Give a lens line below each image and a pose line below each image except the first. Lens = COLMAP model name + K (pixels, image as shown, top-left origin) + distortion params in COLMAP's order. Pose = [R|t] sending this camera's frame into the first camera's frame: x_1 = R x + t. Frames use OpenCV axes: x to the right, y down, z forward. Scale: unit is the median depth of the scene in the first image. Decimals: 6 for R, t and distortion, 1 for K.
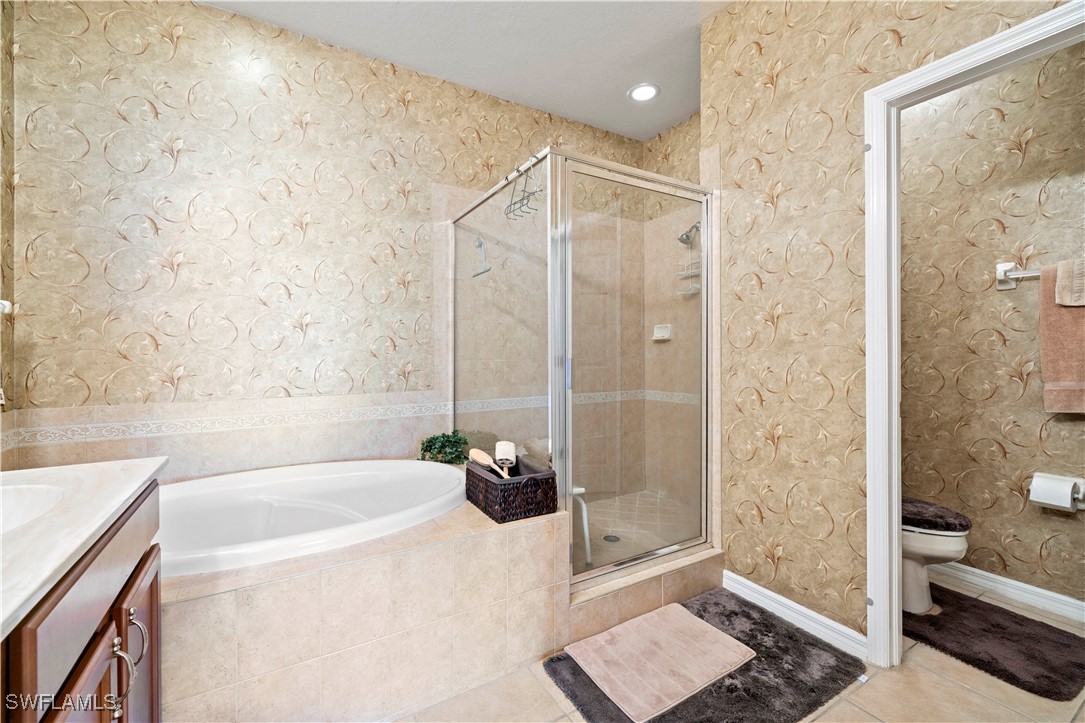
lens RADIAL K [[459.0, 0, 542.0], [0, 459.0, 351.7], [0, 0, 1]] dist [0.001860, 0.000236]
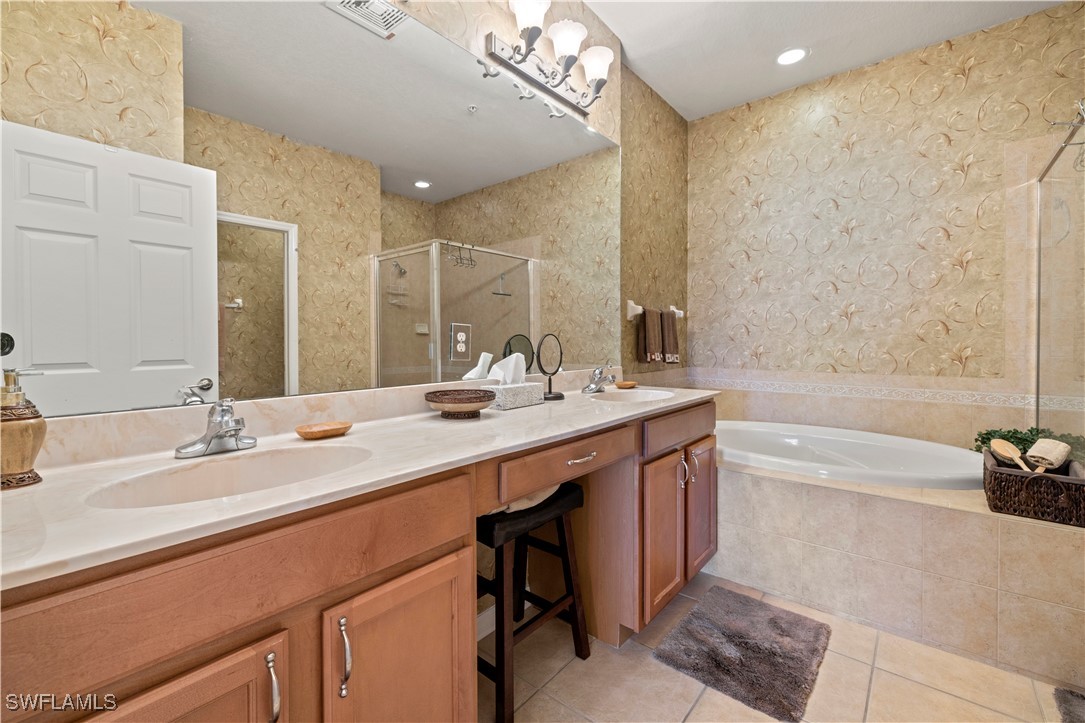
lens RADIAL K [[467.5, 0, 546.7], [0, 467.5, 354.9], [0, 0, 1]] dist [0.000316, -0.000040]
pose [[0.342826, 0.034117, -0.938779, 0.371188], [0.002403, 0.999305, 0.037195, 0.002038], [0.939396, -0.015008, 0.342506, -0.165852]]
